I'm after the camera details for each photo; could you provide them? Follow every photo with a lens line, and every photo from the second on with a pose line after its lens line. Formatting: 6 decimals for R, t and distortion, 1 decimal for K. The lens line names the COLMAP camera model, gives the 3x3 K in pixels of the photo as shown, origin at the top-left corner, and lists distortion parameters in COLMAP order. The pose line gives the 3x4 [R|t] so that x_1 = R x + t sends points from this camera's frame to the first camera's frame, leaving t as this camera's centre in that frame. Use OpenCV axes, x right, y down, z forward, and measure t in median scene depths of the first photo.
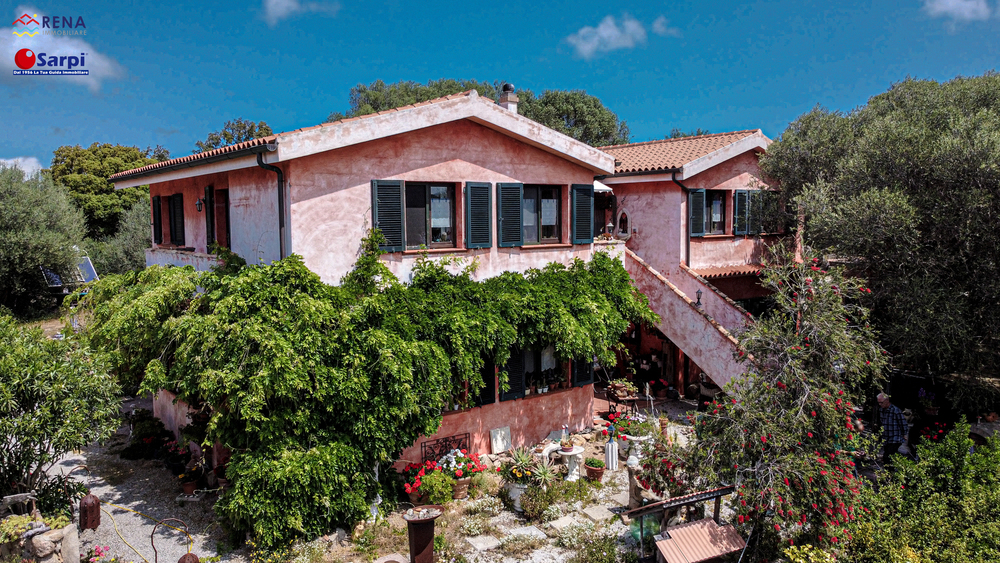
lens RADIAL K [[727.1, 0, 495.6], [0, 727.1, 283.0], [0, 0, 1]] dist [0.004495, 0.000710]
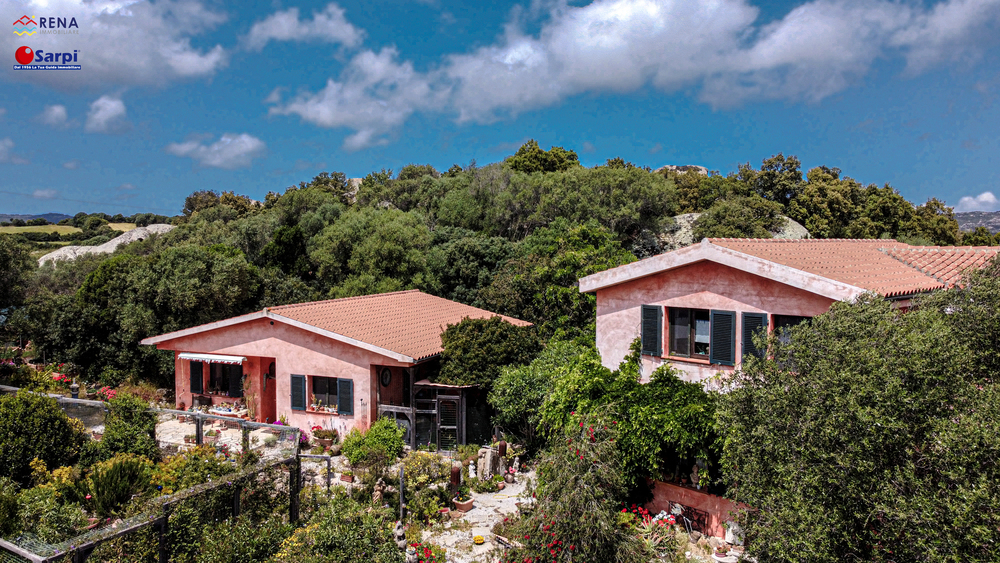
lens RADIAL K [[727.1, 0, 498.0], [0, 727.1, 283.2], [0, 0, 1]] dist [0.004495, 0.000710]
pose [[0.124043, 0.061713, -0.990356, 1.180629], [-0.097804, 0.993965, 0.049687, -0.216812], [0.987445, 0.090698, 0.129330, 0.492537]]
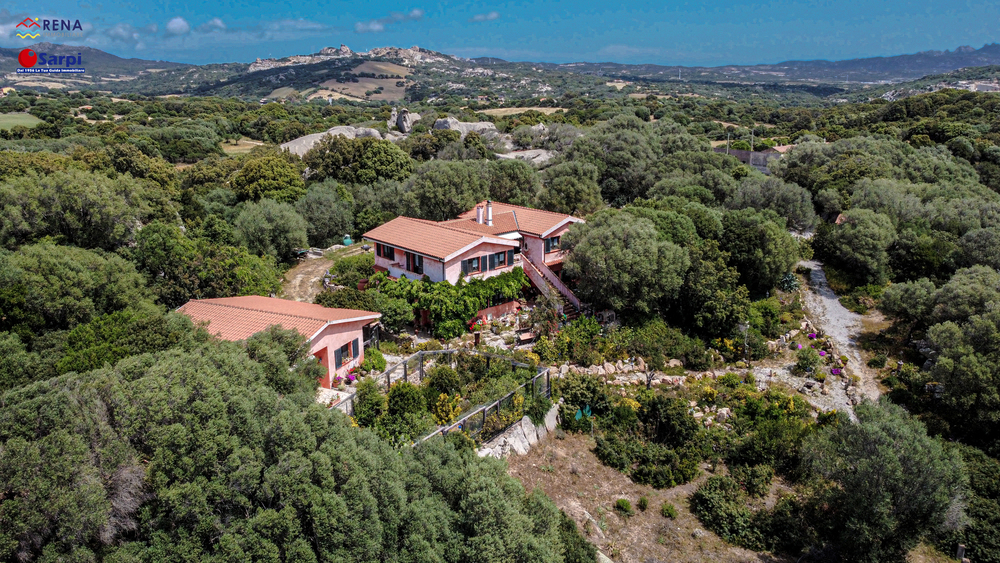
lens RADIAL K [[727.1, 0, 501.4], [0, 727.1, 280.1], [0, 0, 1]] dist [0.004495, 0.000710]
pose [[0.997836, -0.012584, 0.064533, -0.198905], [-0.000318, 0.980580, 0.196117, -0.834217], [-0.065748, -0.195713, 0.978455, -3.134709]]
